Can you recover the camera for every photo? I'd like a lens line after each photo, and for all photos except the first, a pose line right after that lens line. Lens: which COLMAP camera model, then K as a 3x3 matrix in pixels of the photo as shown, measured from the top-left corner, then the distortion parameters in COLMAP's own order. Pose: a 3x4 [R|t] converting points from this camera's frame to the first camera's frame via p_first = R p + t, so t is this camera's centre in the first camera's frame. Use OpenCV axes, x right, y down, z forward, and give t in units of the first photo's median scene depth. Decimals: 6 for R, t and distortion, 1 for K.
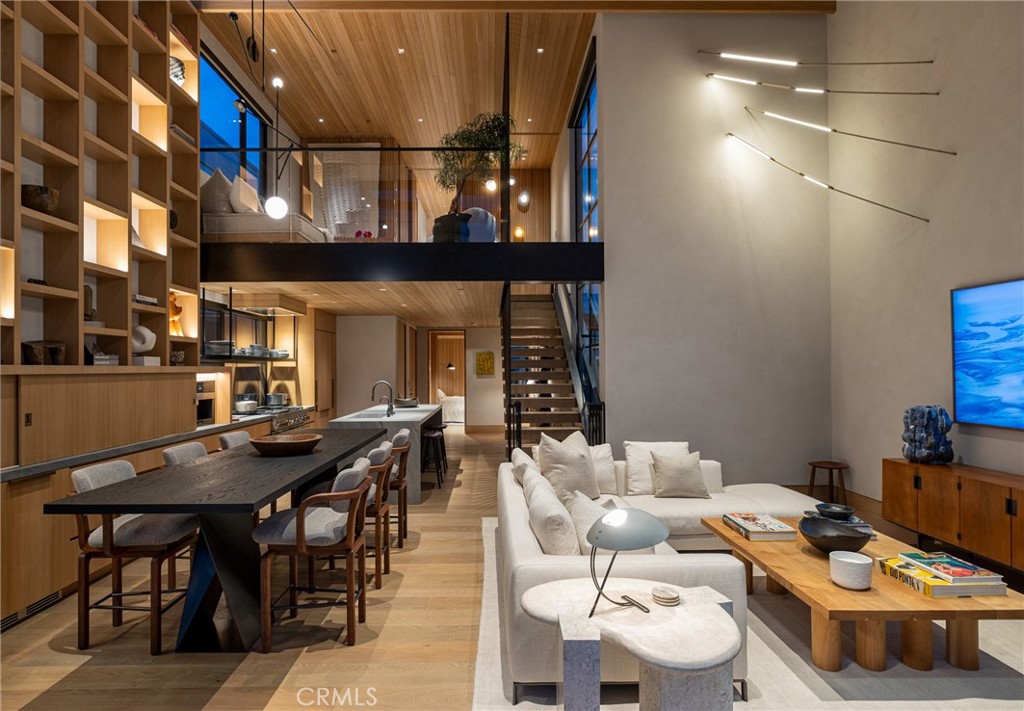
lens RADIAL K [[590.2, 0, 507.3], [0, 590.2, 364.2], [0, 0, 1]] dist [0.002142, 0.000289]
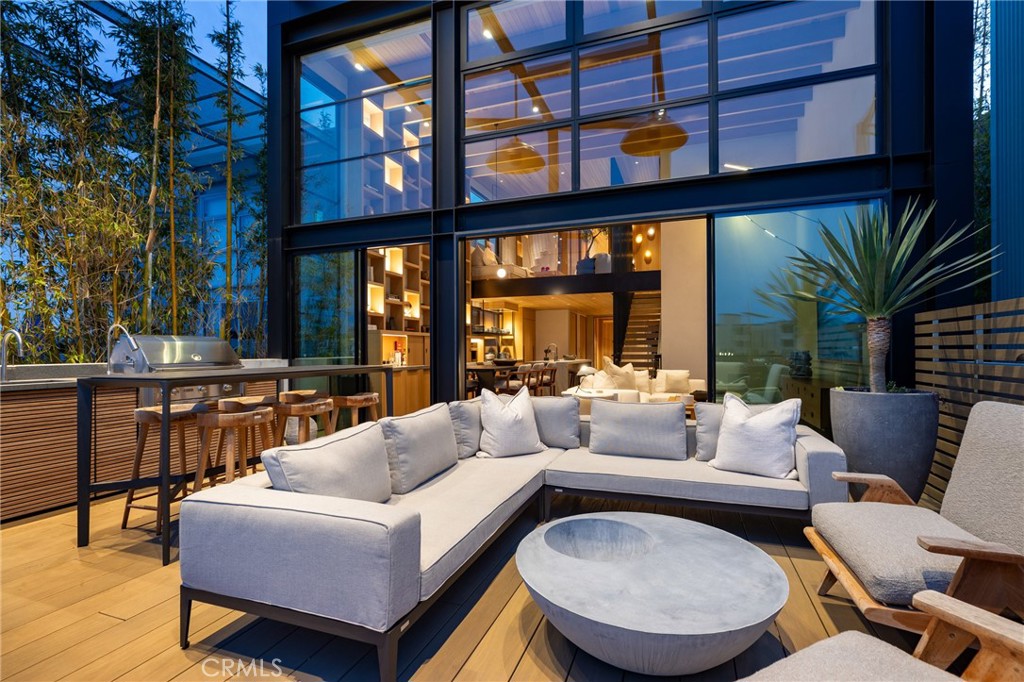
lens RADIAL K [[465.2, 0, 512.3], [0, 465.2, 343.7], [0, 0, 1]] dist [0.001189, 0.000054]
pose [[0.935482, -0.001296, -0.353373, 0.193810], [0.001110, 0.999999, -0.000728, 0.025577], [0.353373, 0.000289, 0.935482, -0.465213]]
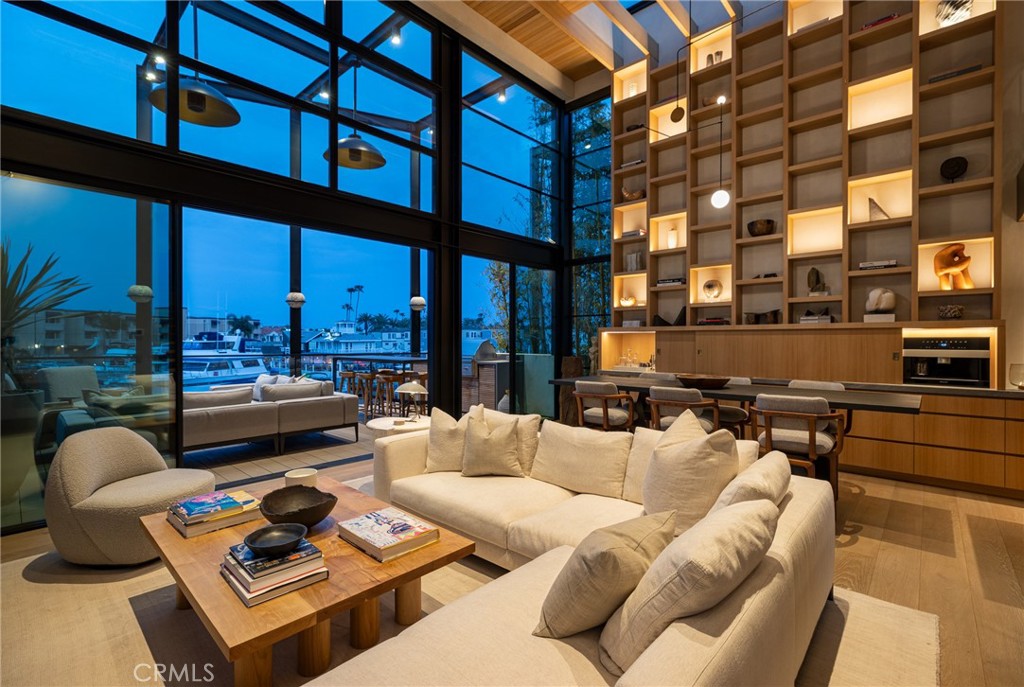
lens RADIAL K [[465.2, 0, 511.3], [0, 465.2, 340.3], [0, 0, 1]] dist [0.001189, 0.000054]
pose [[-0.680010, 0.011656, -0.733111, 0.383310], [0.009976, 0.999928, 0.006645, 0.017326], [0.733135, -0.002795, -0.680077, 0.787132]]
